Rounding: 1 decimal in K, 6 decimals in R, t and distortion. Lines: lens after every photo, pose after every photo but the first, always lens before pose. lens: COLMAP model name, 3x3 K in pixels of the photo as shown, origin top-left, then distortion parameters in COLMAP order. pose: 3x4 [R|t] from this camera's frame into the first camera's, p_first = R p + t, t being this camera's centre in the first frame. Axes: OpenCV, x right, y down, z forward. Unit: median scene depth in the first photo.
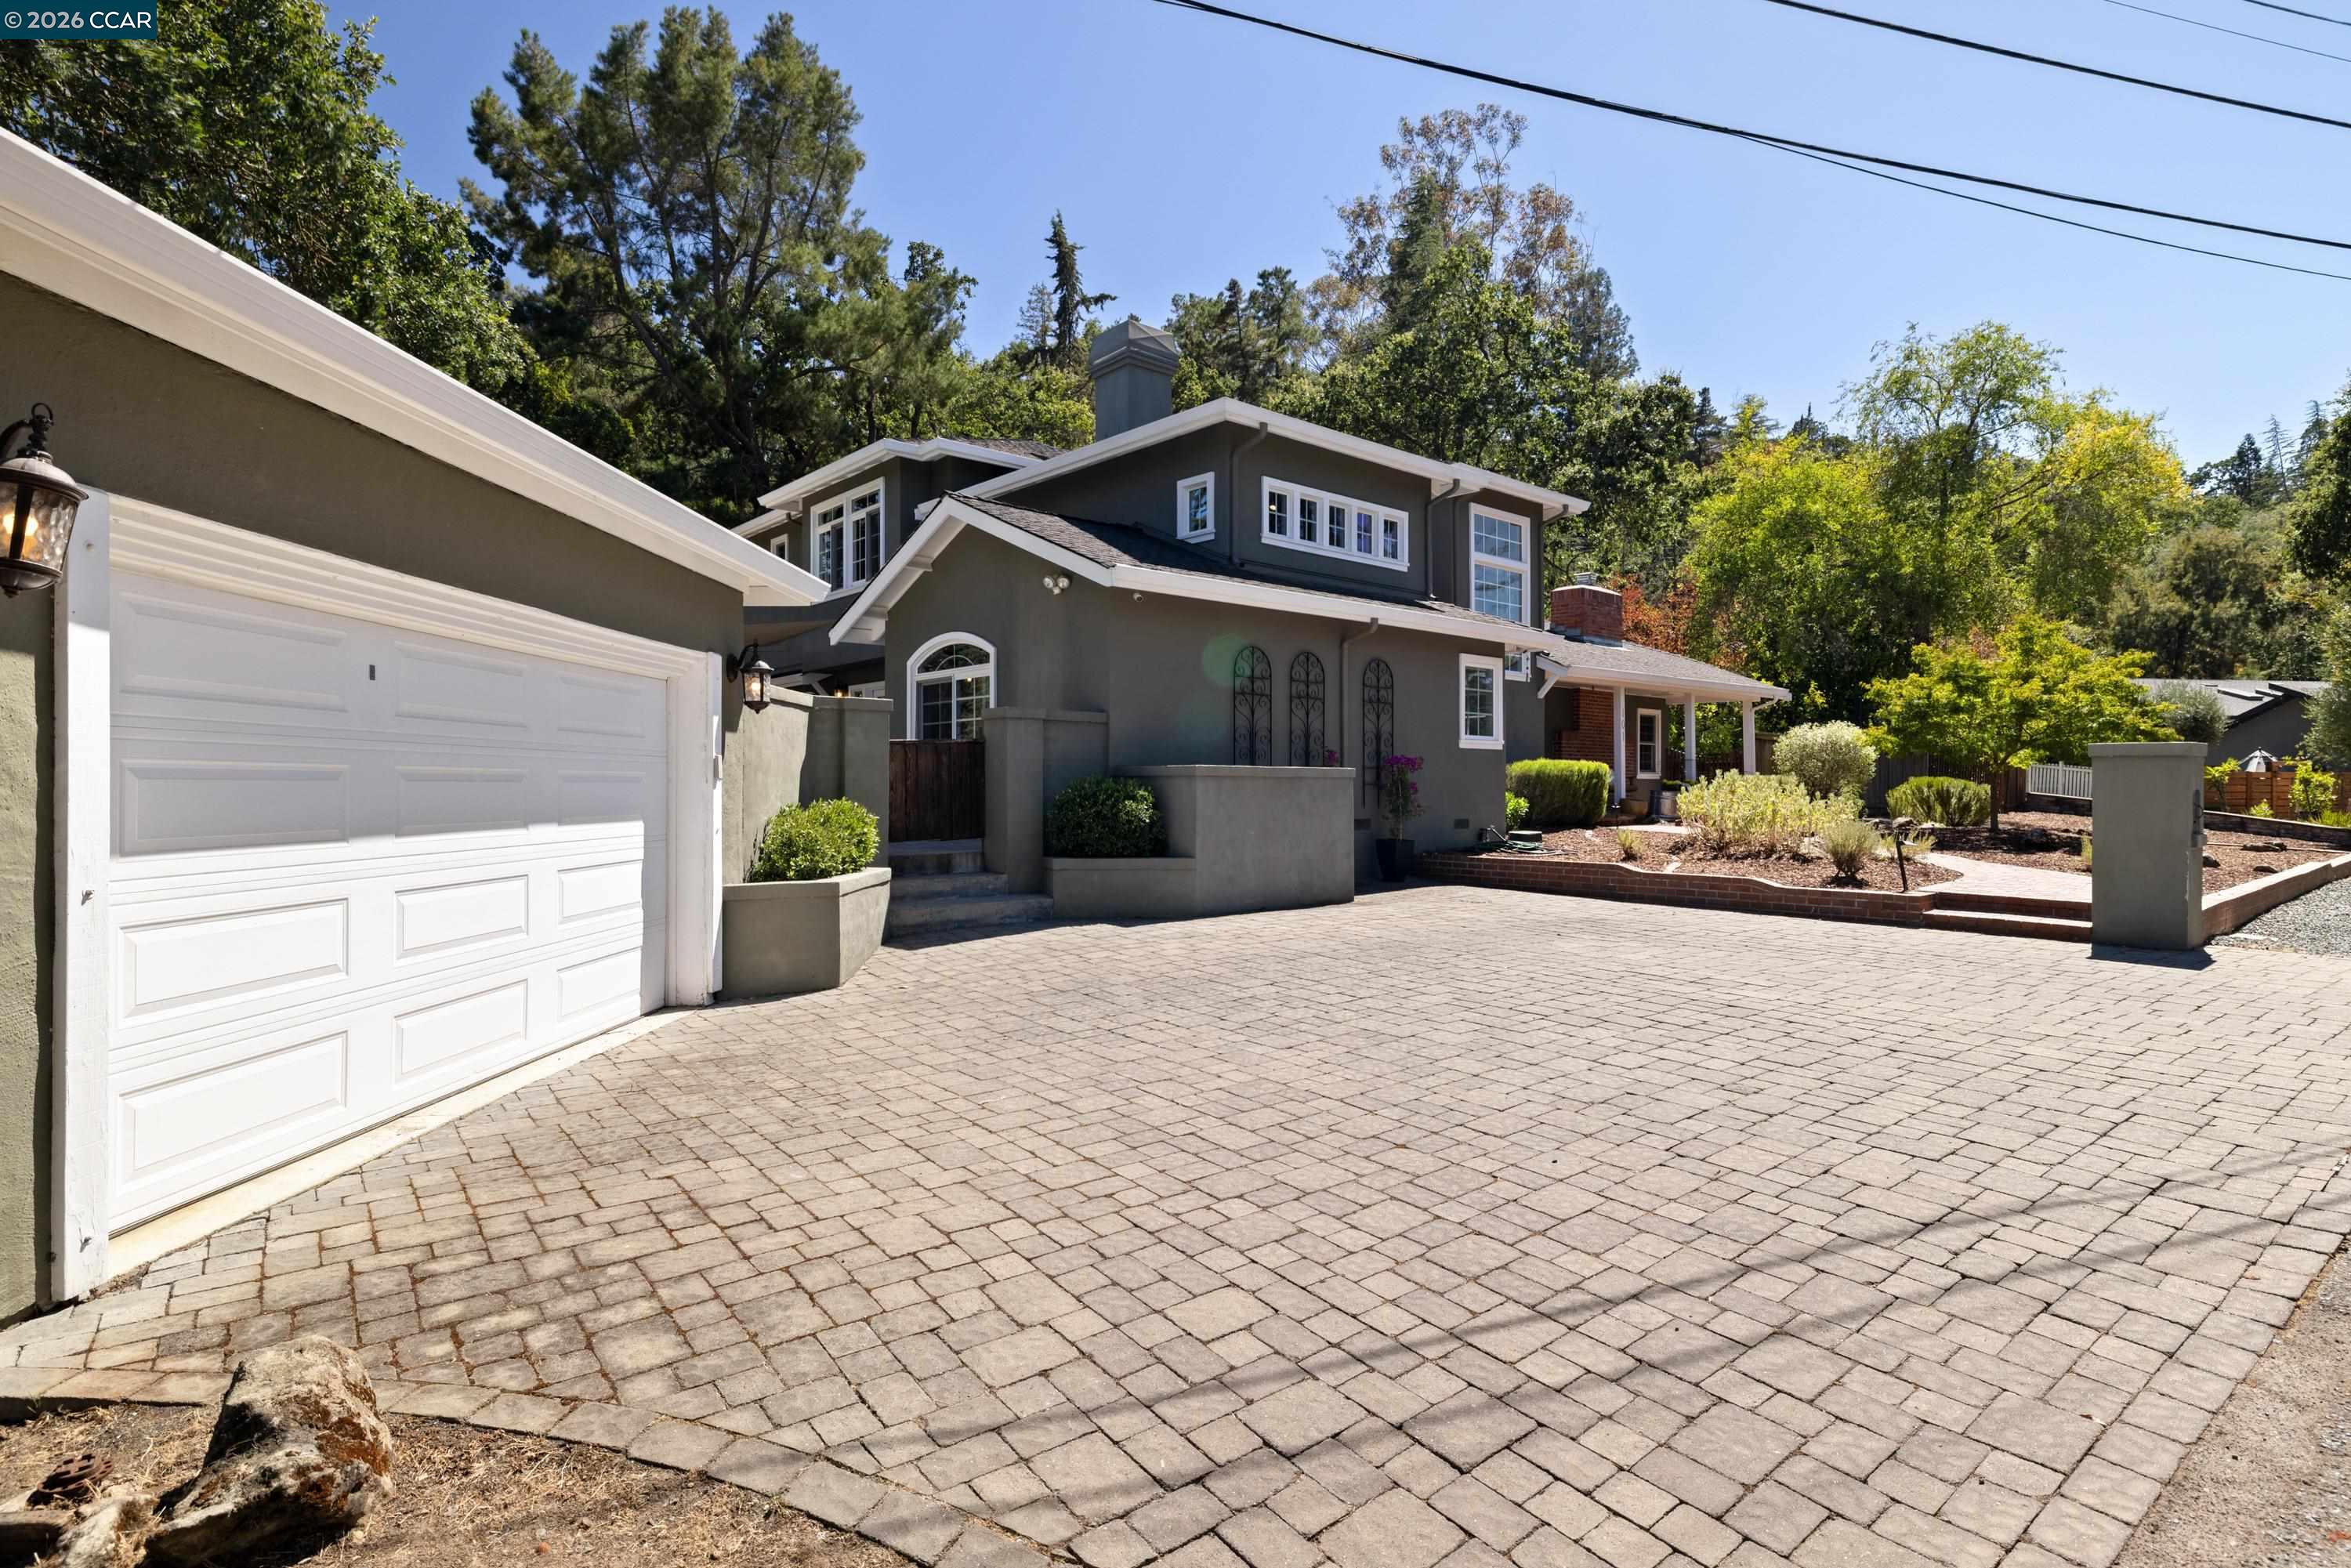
lens RADIAL K [[1195.4, 0, 1189.0], [0, 1195.4, 782.2], [0, 0, 1]] dist [0.000280, 0.000070]
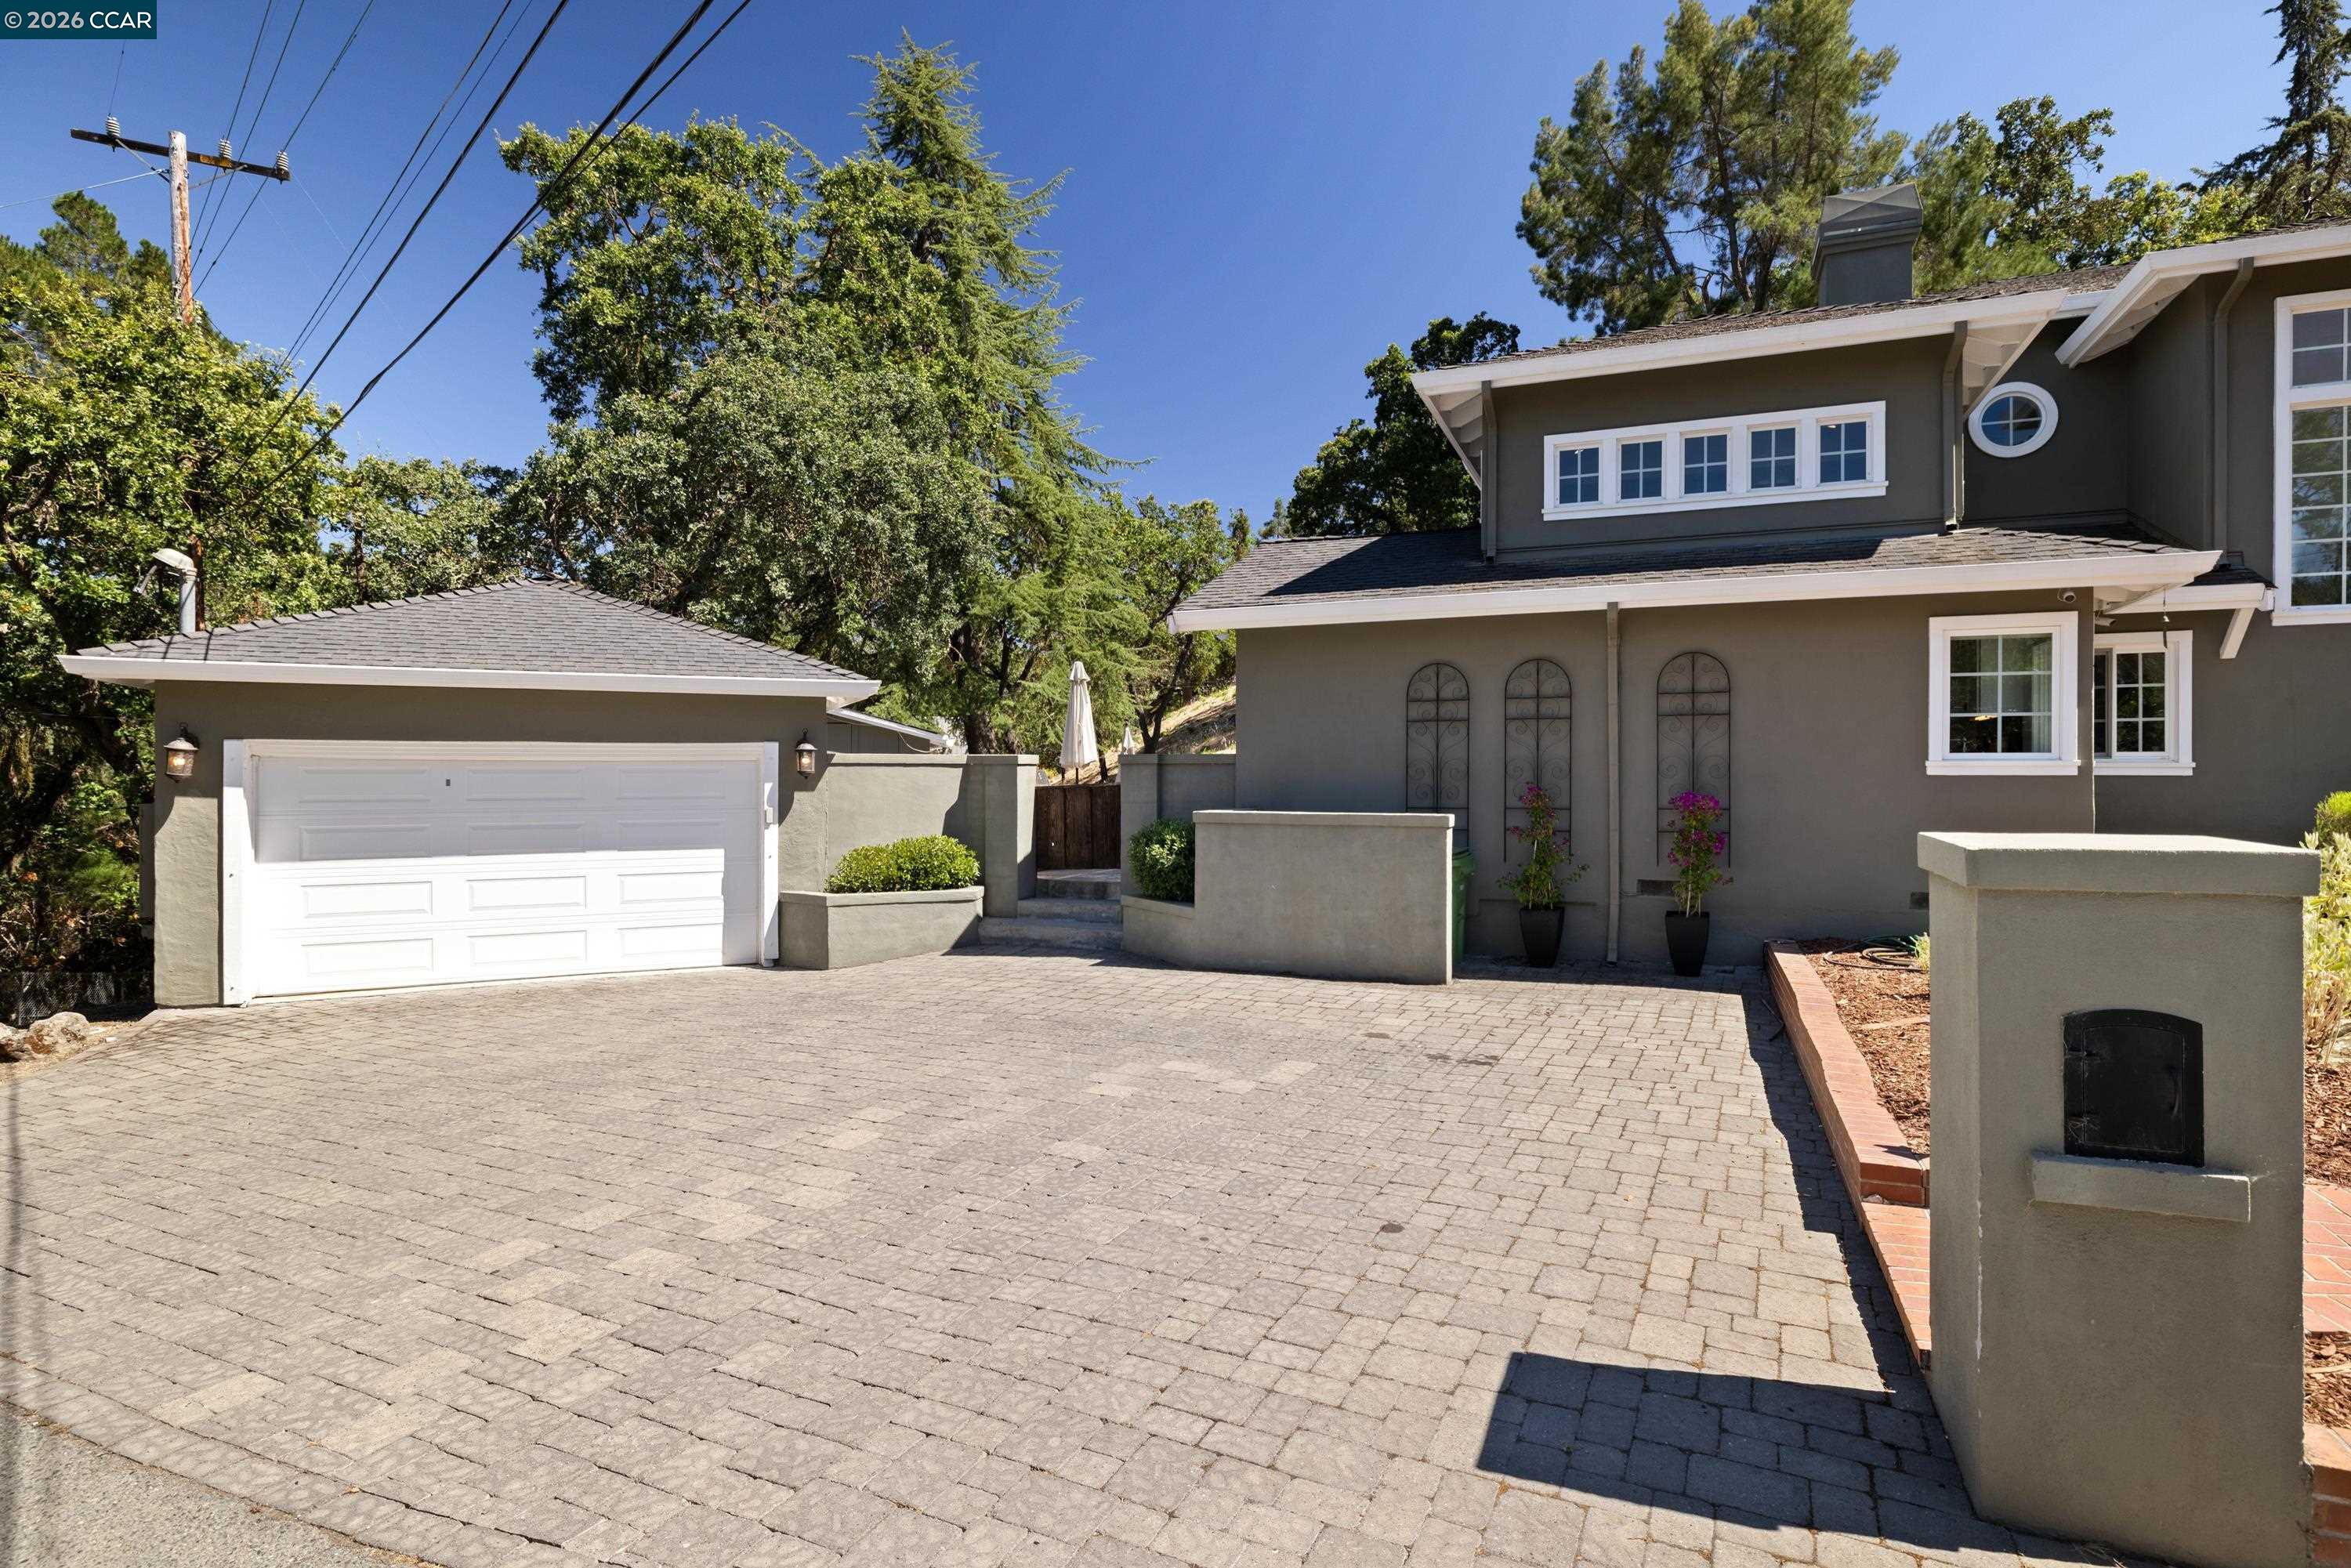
lens RADIAL K [[1195.4, 0, 1189.0], [0, 1195.4, 782.2], [0, 0, 1]] dist [0.000280, 0.000070]
pose [[0.430022, 0.003094, -0.902813, 0.880347], [0.006421, 0.999958, 0.006486, -0.044342], [0.902796, -0.008586, 0.429984, 0.579860]]
